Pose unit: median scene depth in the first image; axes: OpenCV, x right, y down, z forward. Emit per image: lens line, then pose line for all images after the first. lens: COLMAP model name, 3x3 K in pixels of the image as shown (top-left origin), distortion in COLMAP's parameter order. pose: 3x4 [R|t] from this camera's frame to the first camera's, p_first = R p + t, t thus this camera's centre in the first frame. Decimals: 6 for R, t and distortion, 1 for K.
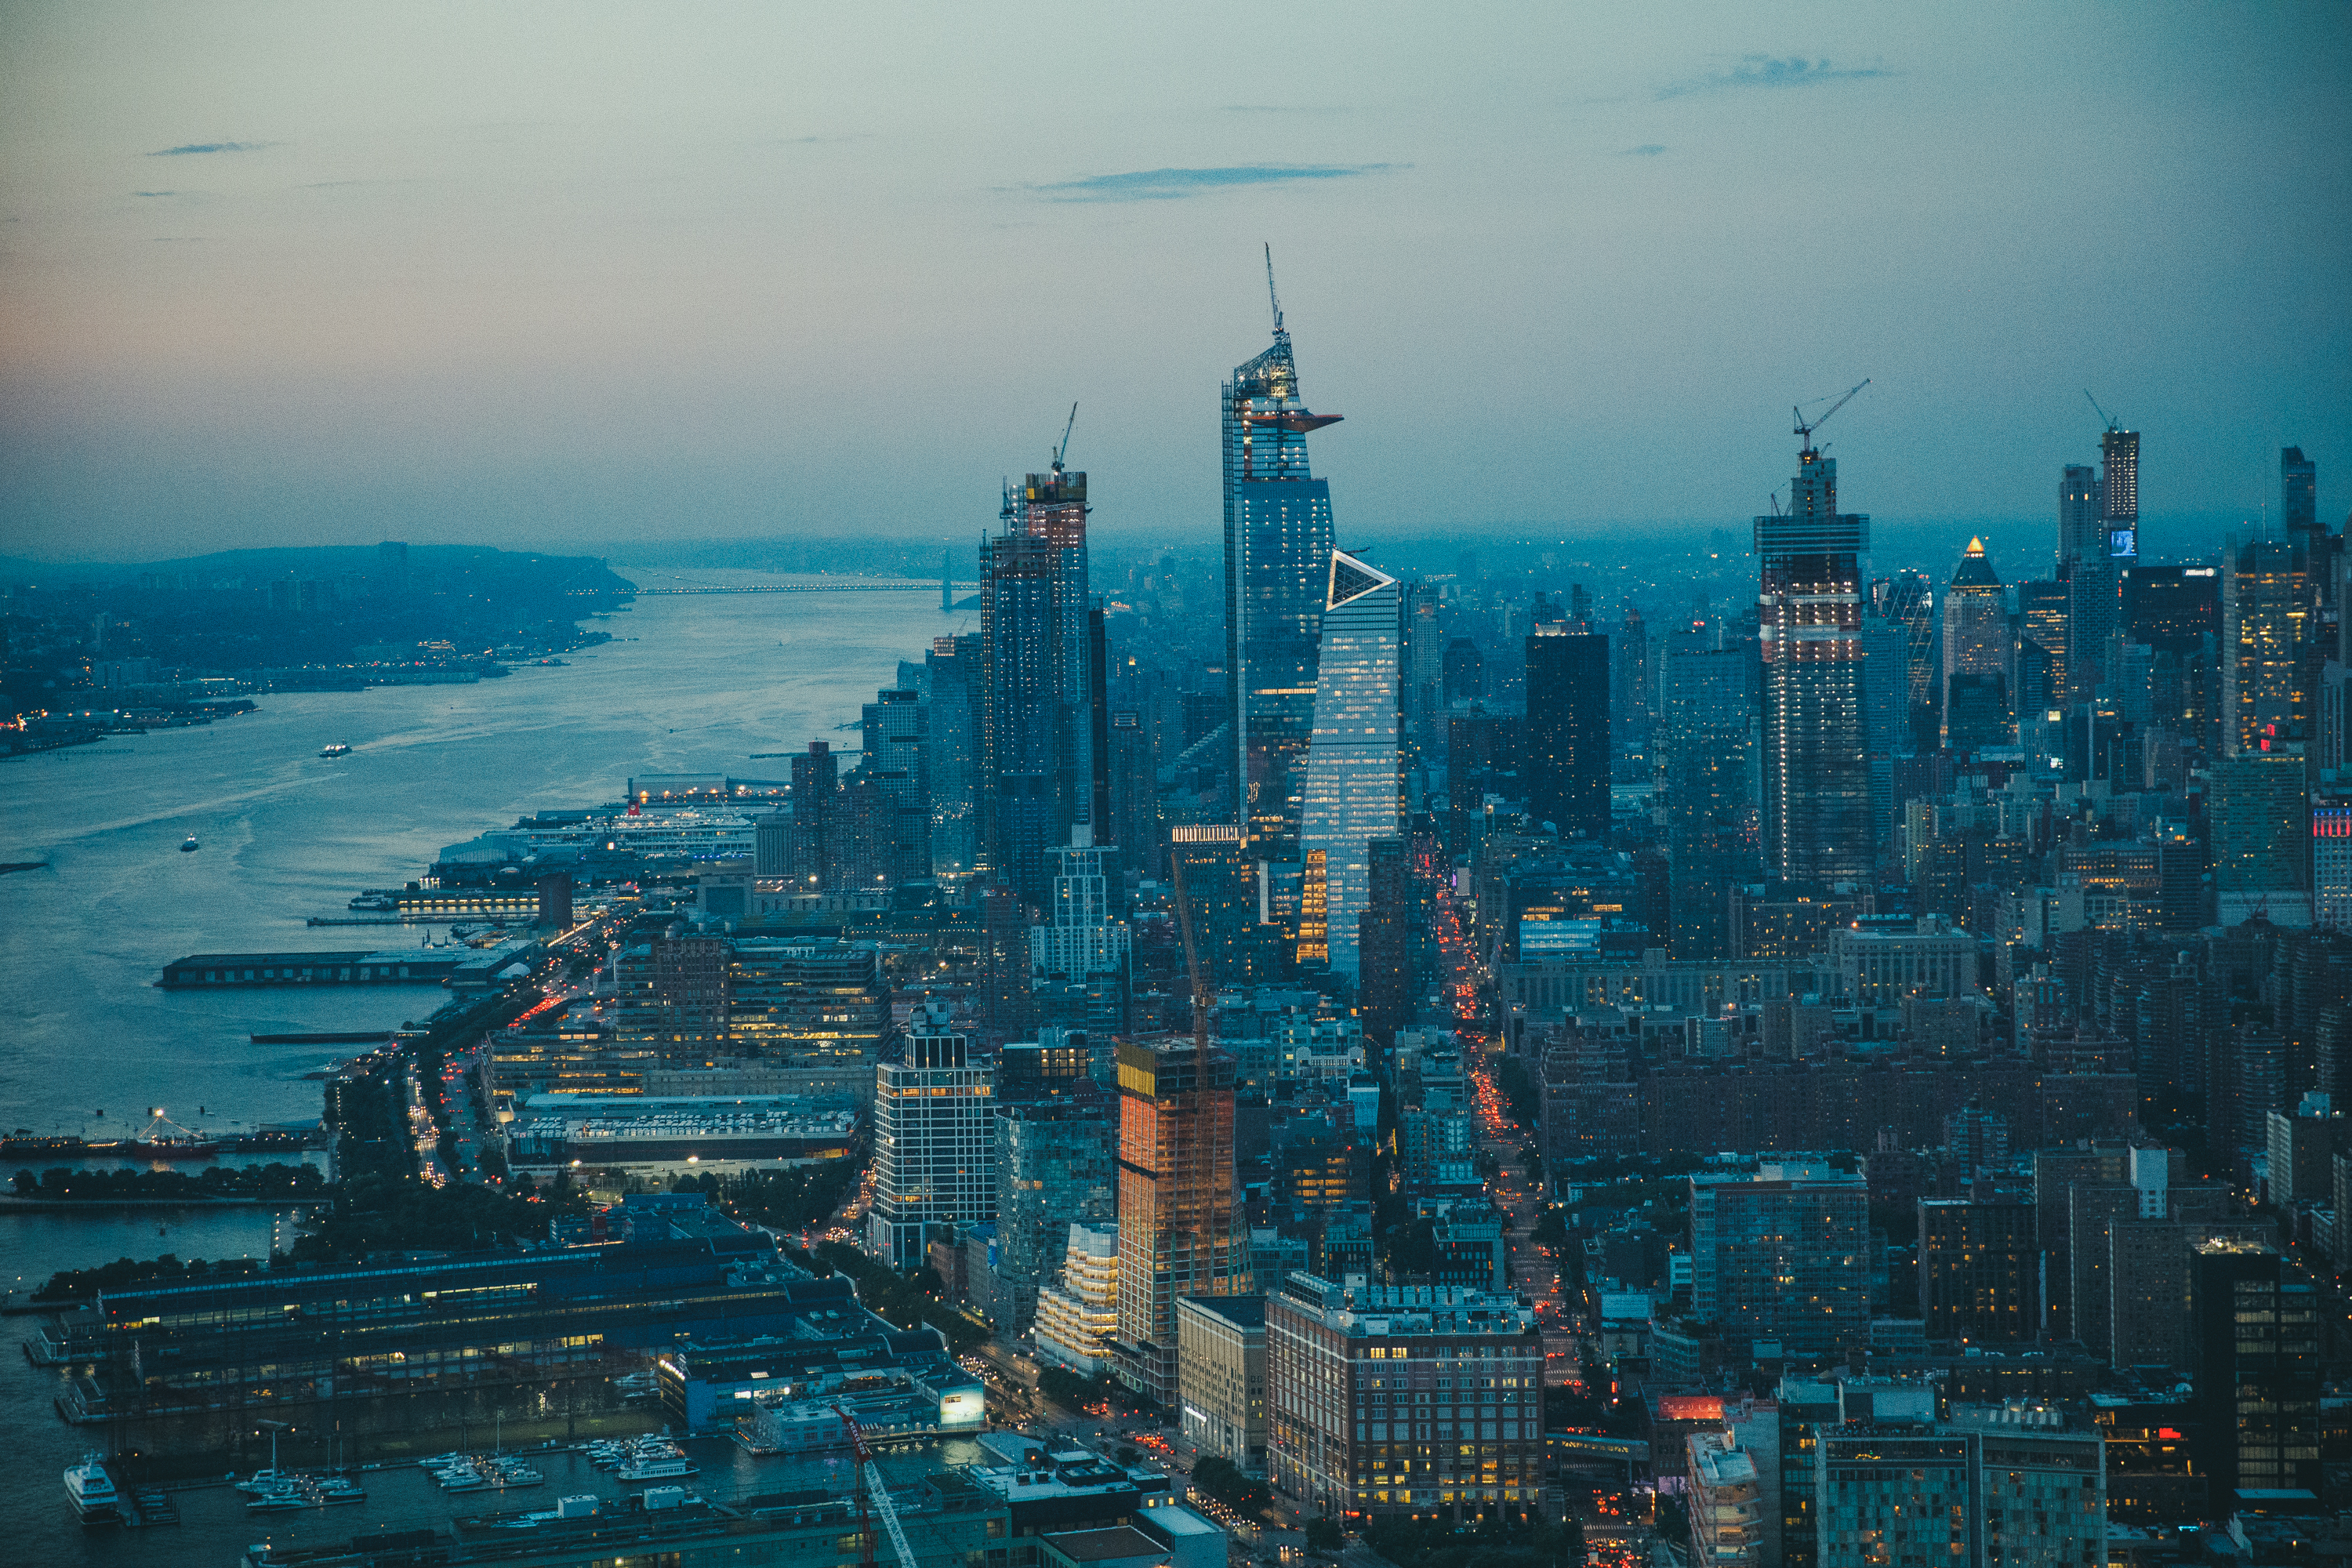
lens RADIAL K [[4468.0, 0, 1173.6], [0, 4468.0, 781.6], [0, 0, 1]] dist [0.217819, 0.000000]
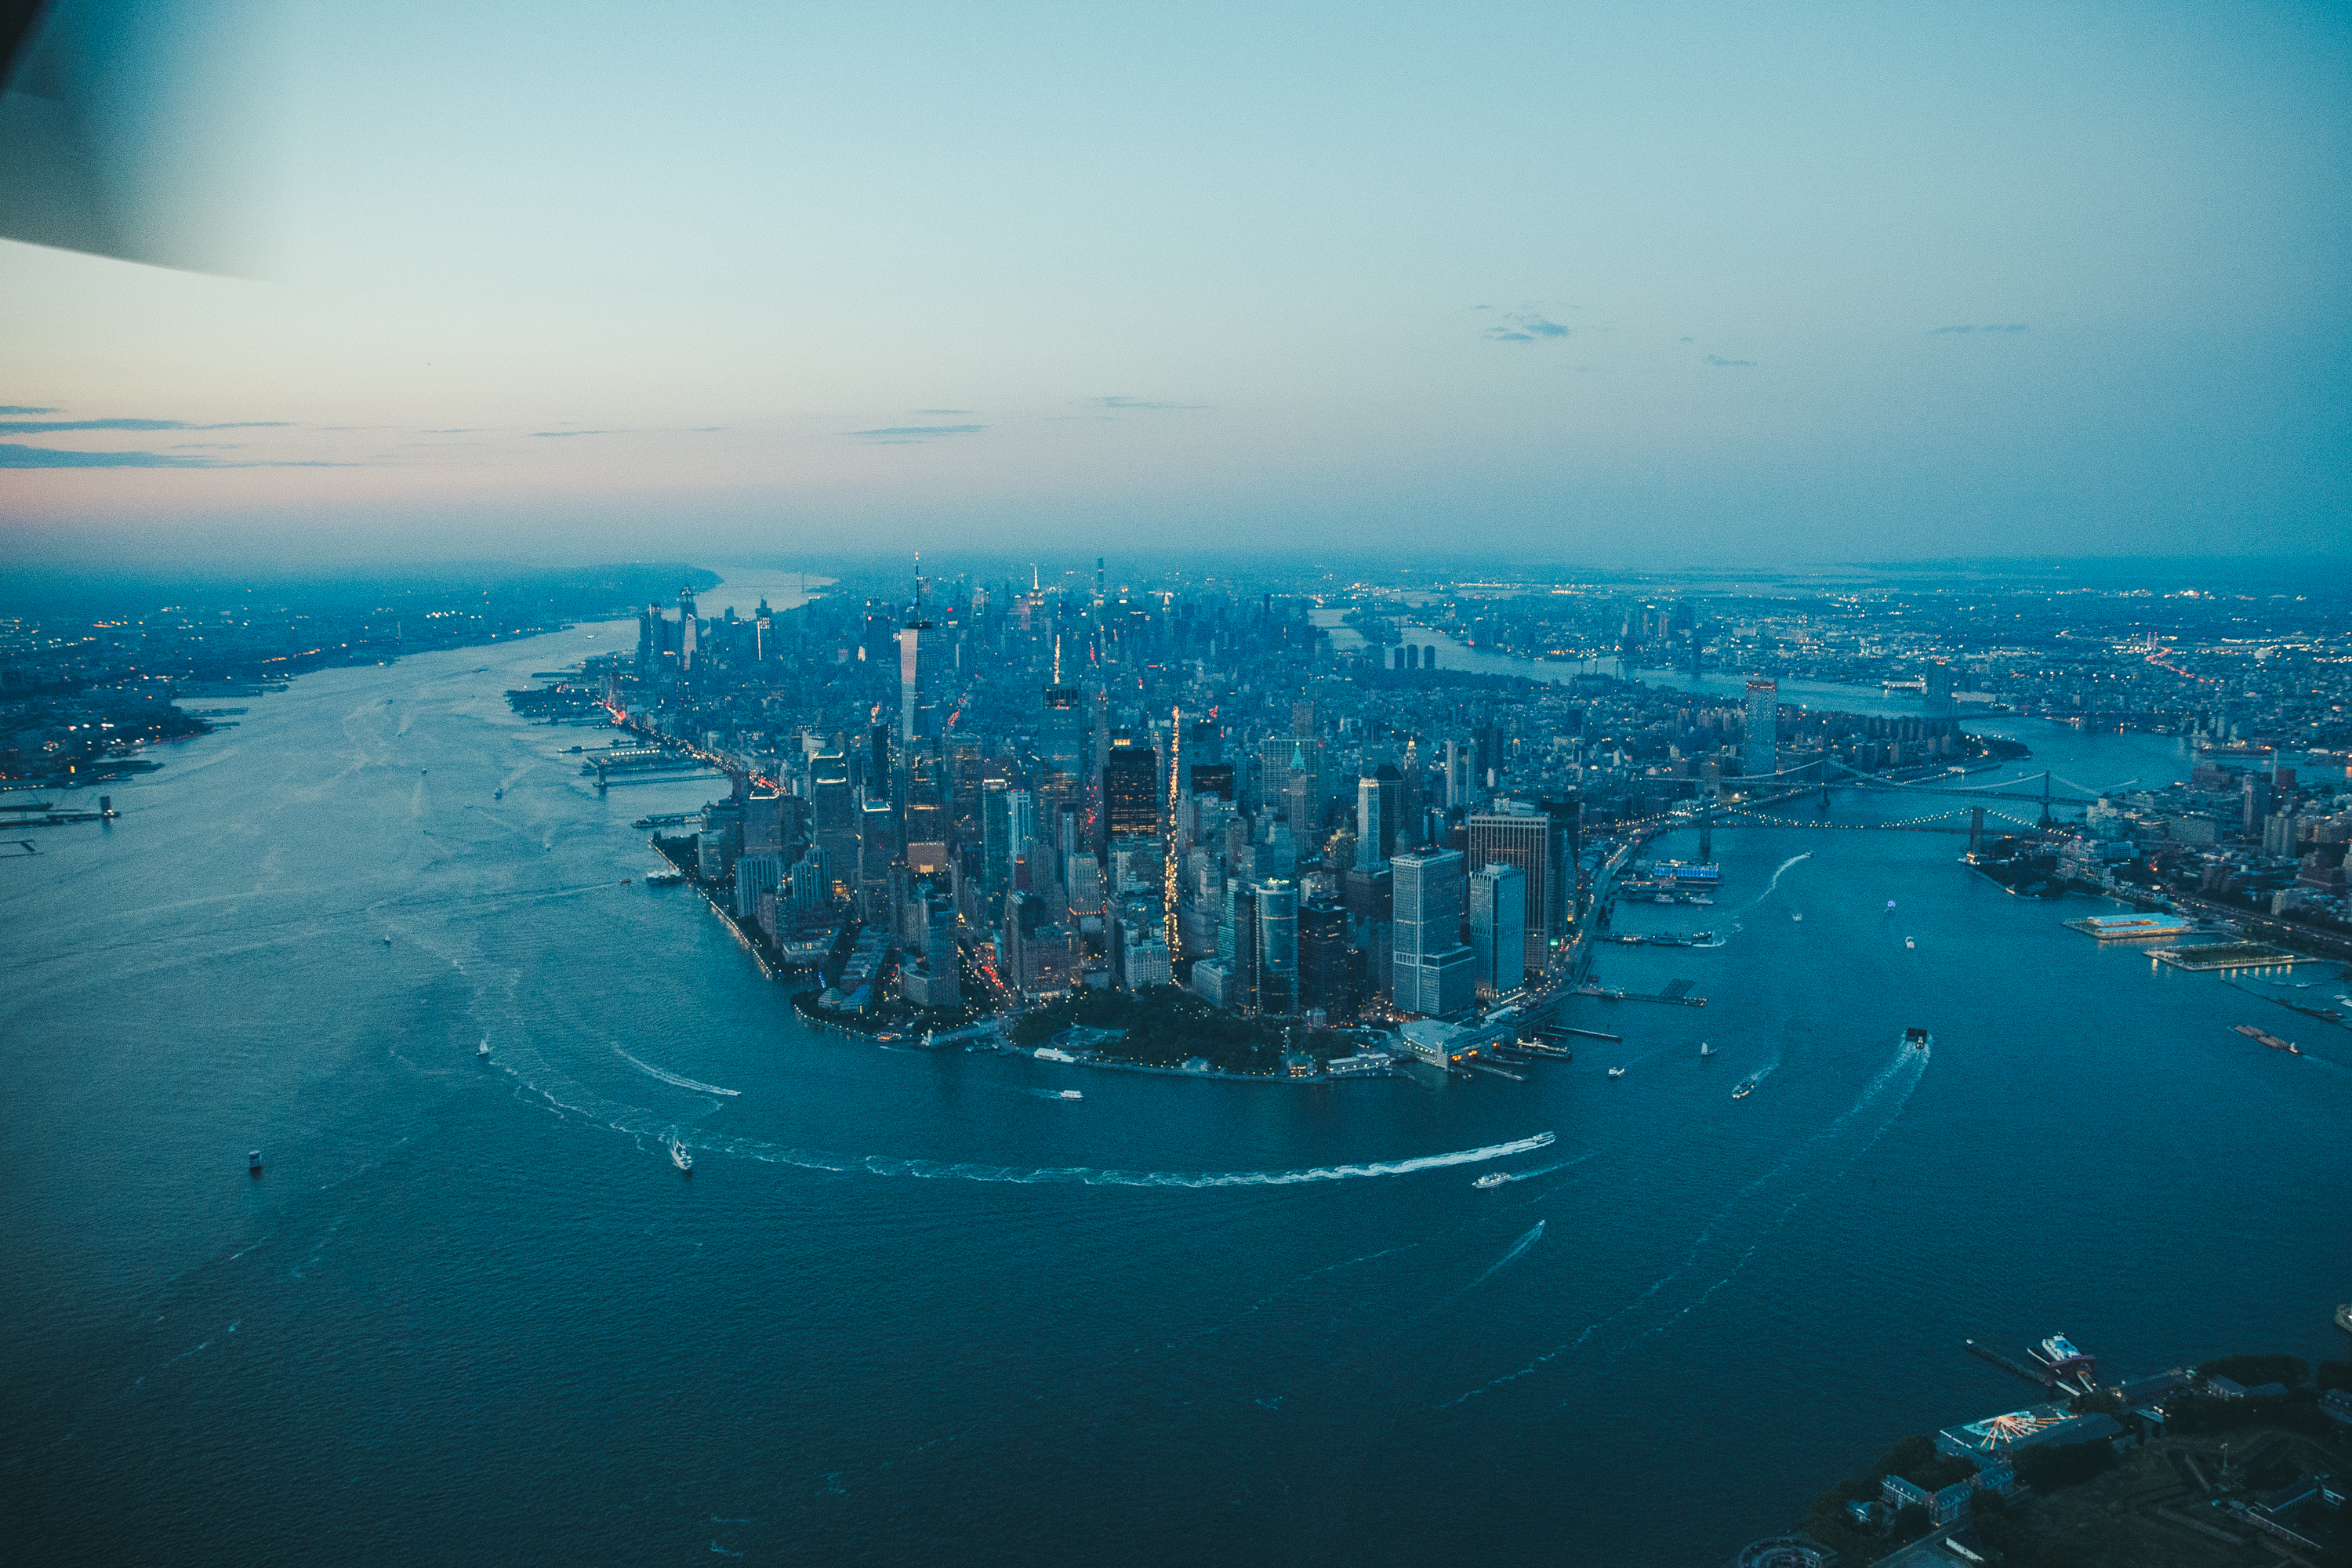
lens RADIAL K [[1627.1, 0, 1178.3], [0, 1627.1, 775.2], [0, 0, 1]] dist [-0.086550, 0.060623]
pose [[0.994016, -0.006764, 0.109023, 0.529157], [-0.001682, 0.997015, 0.077188, 0.005506], [-0.109219, -0.076909, 0.991038, -1.682291]]
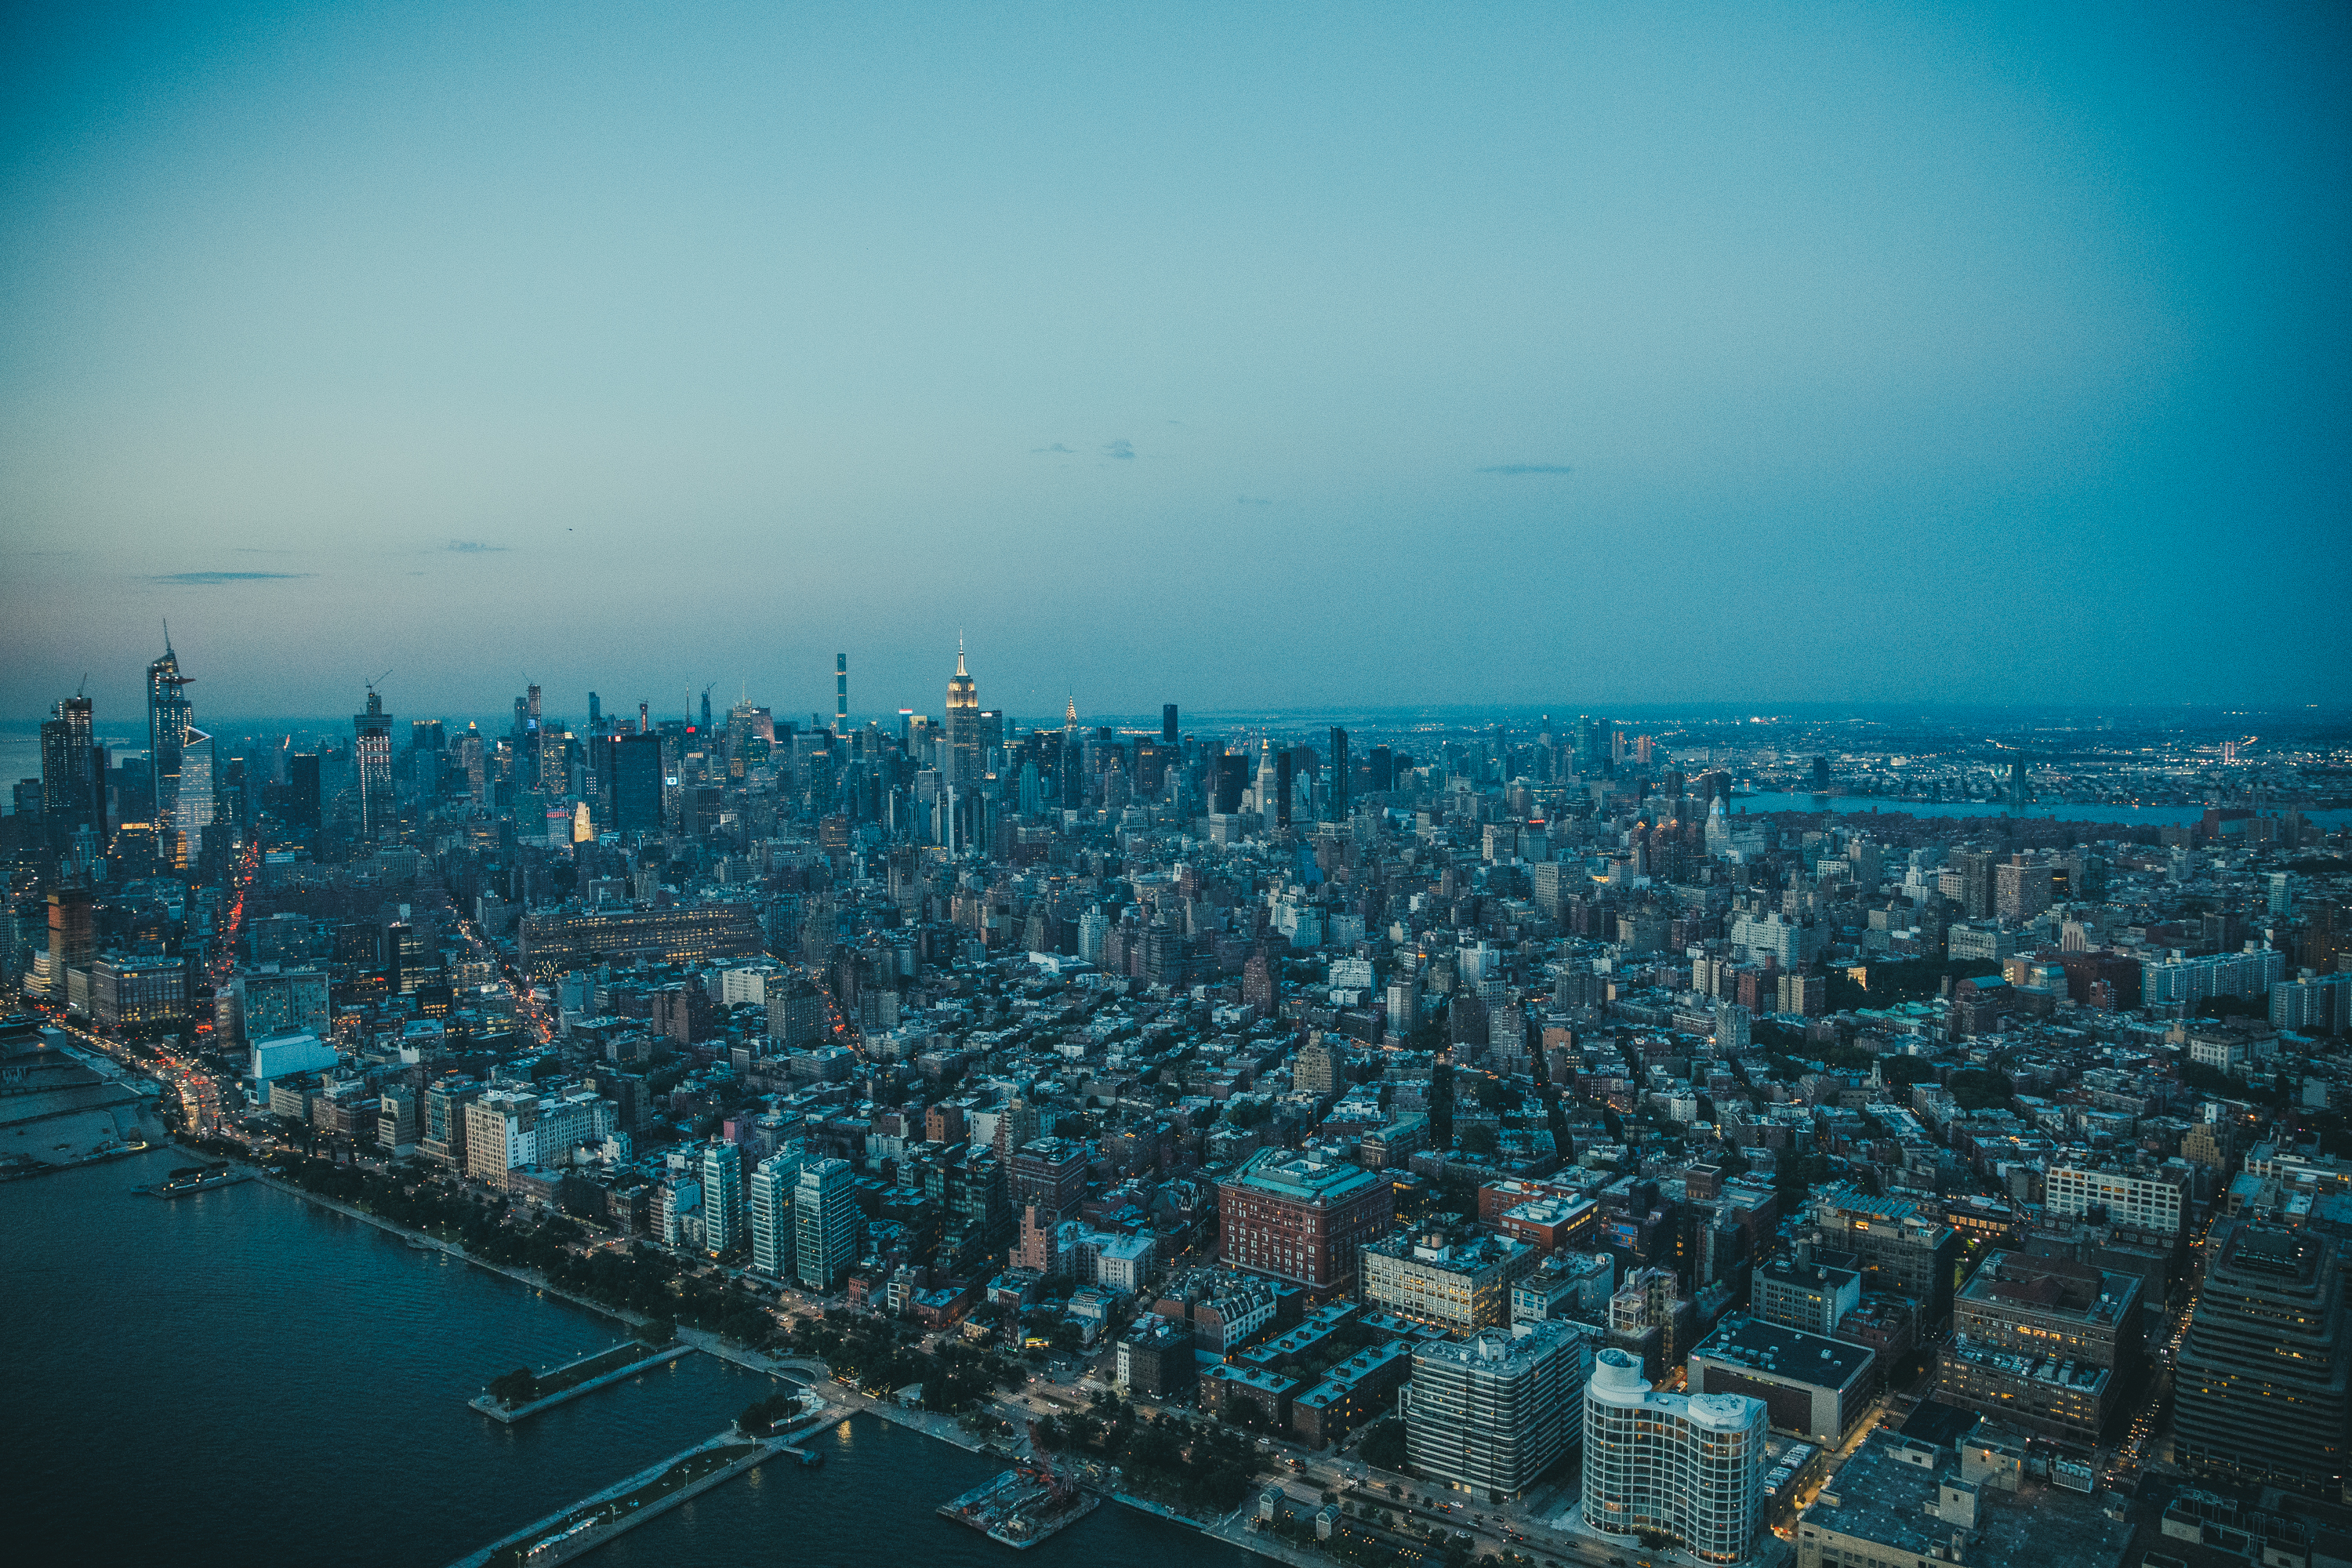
lens RADIAL K [[1627.1, 0, 1176.6], [0, 1627.1, 794.7], [0, 0, 1]] dist [-0.086550, 0.060623]
pose [[0.861294, -0.019959, 0.507714, 0.062934], [0.023850, 0.999715, -0.001160, 0.008422], [-0.507546, 0.013108, 0.861525, -0.193758]]
